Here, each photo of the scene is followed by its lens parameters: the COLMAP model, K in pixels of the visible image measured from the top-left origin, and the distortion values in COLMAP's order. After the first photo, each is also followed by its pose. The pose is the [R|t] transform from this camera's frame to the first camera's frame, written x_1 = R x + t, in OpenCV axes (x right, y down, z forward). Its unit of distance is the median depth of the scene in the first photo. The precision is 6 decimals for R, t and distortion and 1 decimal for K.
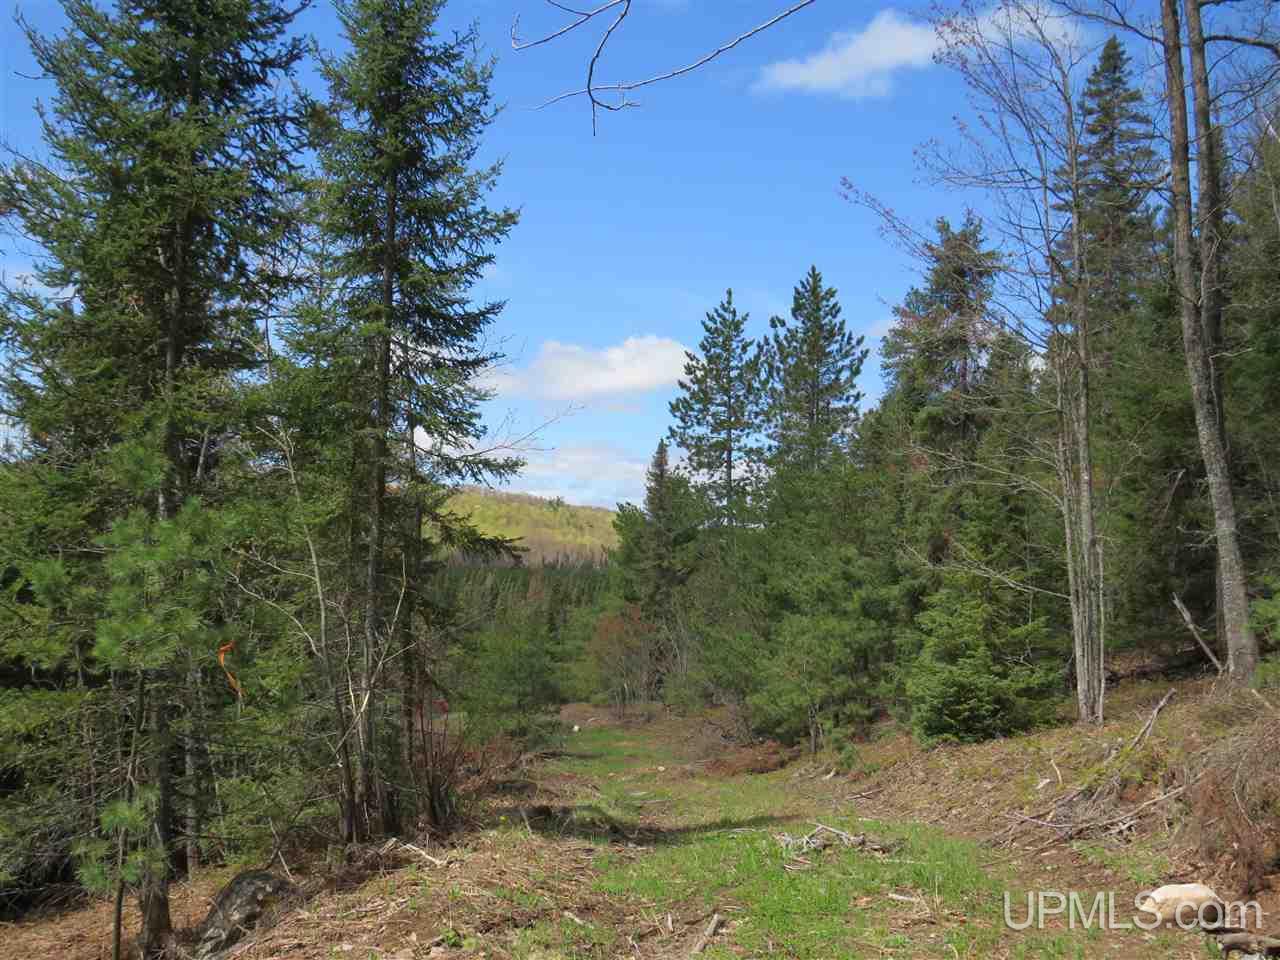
lens RADIAL K [[1520.4, 0, 640.0], [0, 1520.4, 480.0], [0, 0, 1]] dist [0.011460, 0.001906]
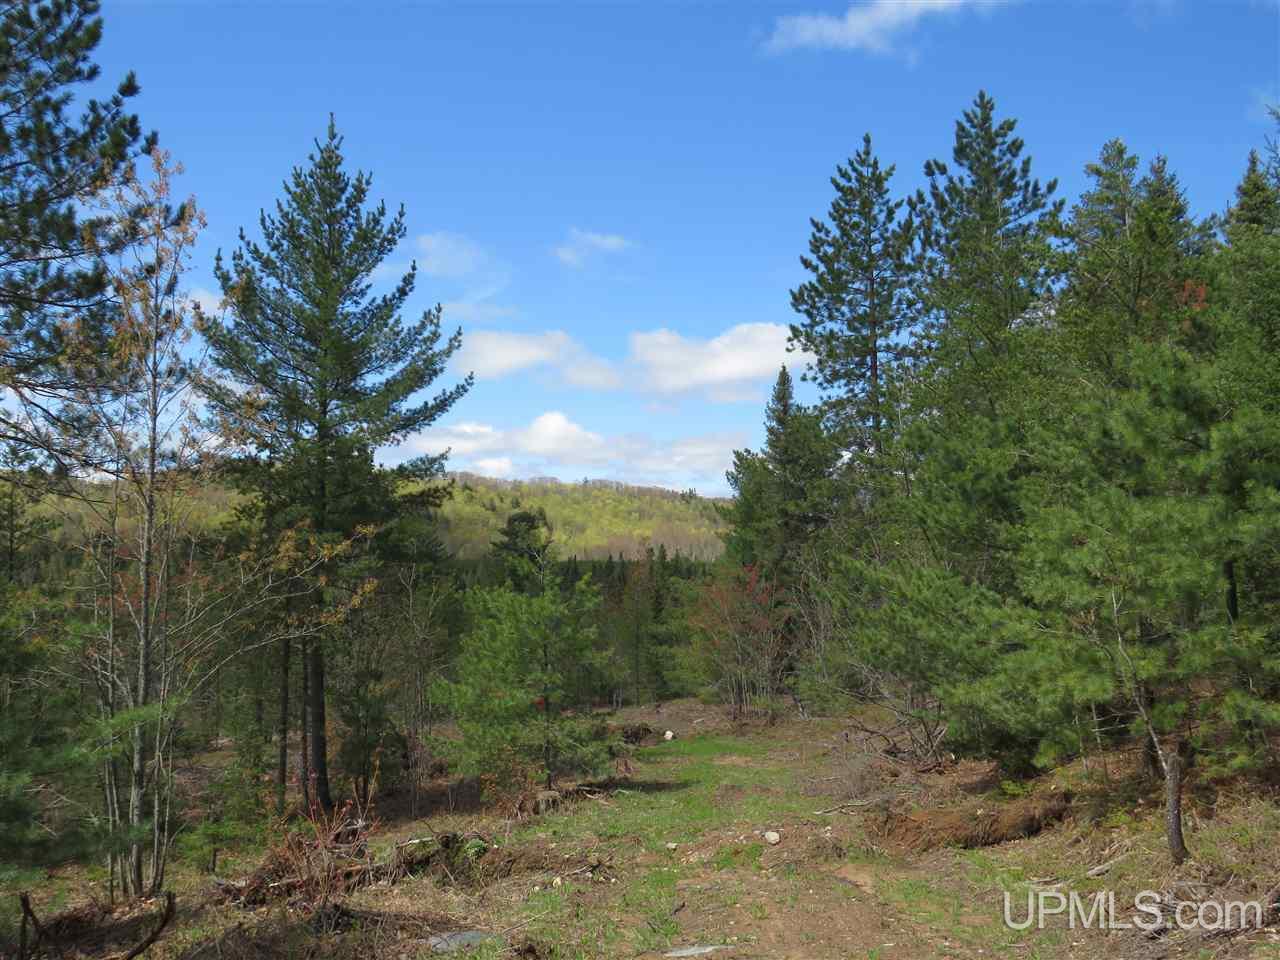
lens RADIAL K [[1507.7, 0, 640.0], [0, 1507.7, 480.0], [0, 0, 1]] dist [-0.098547, -0.006027]
pose [[0.995643, -0.028683, -0.088730, 0.009021], [0.028884, 0.999582, 0.000974, 0.038888], [0.088665, -0.003533, 0.996055, 0.270209]]
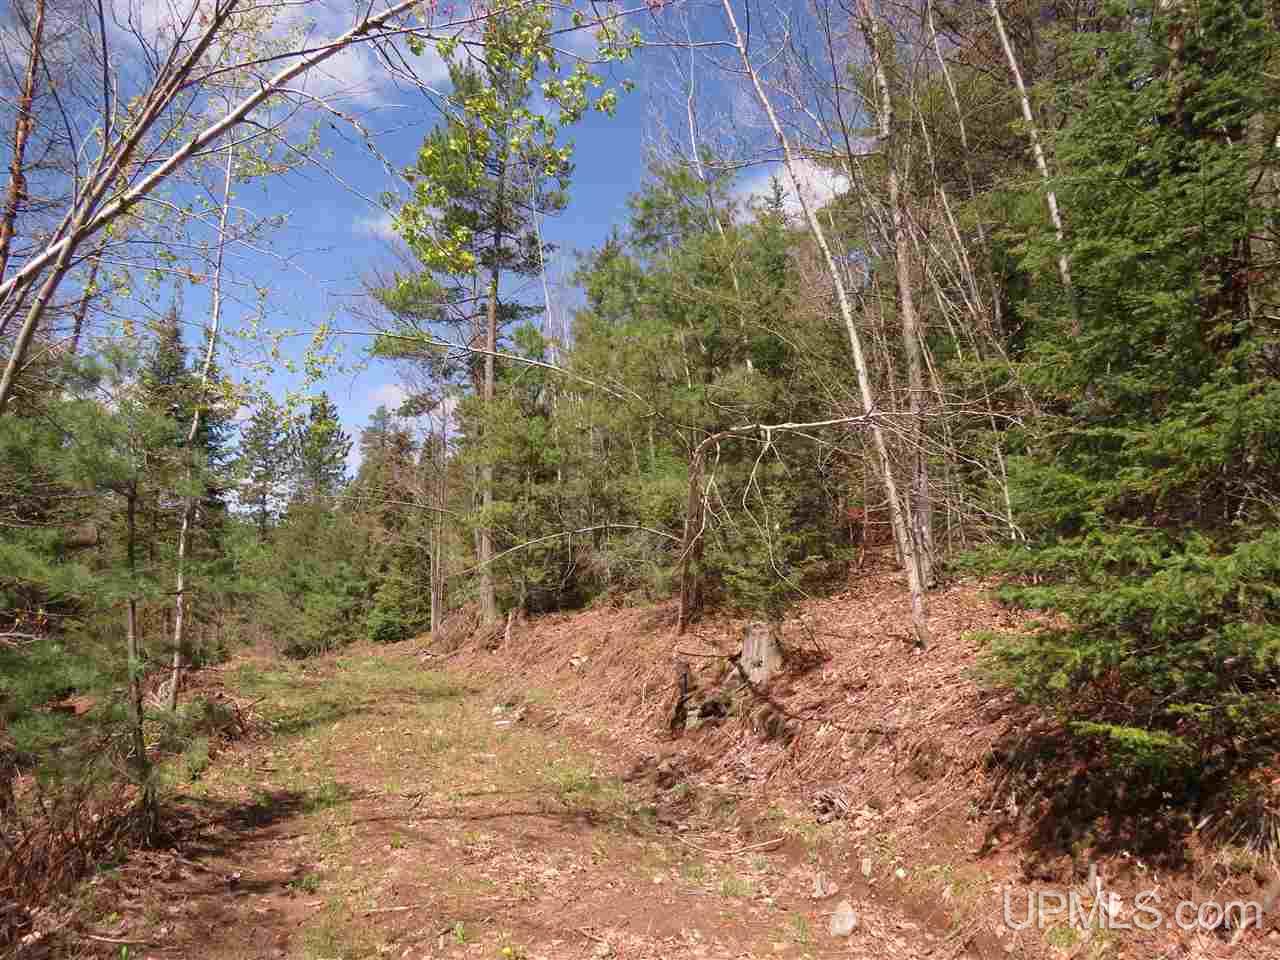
lens RADIAL K [[1028.8, 0, 640.0], [0, 1028.8, 480.0], [0, 0, 1]] dist [0.003712, 0.000838]
pose [[0.907137, 0.067016, 0.415465, -0.038478], [-0.057262, 0.997713, -0.035906, -0.017989], [-0.416922, 0.008781, 0.908900, -0.205348]]
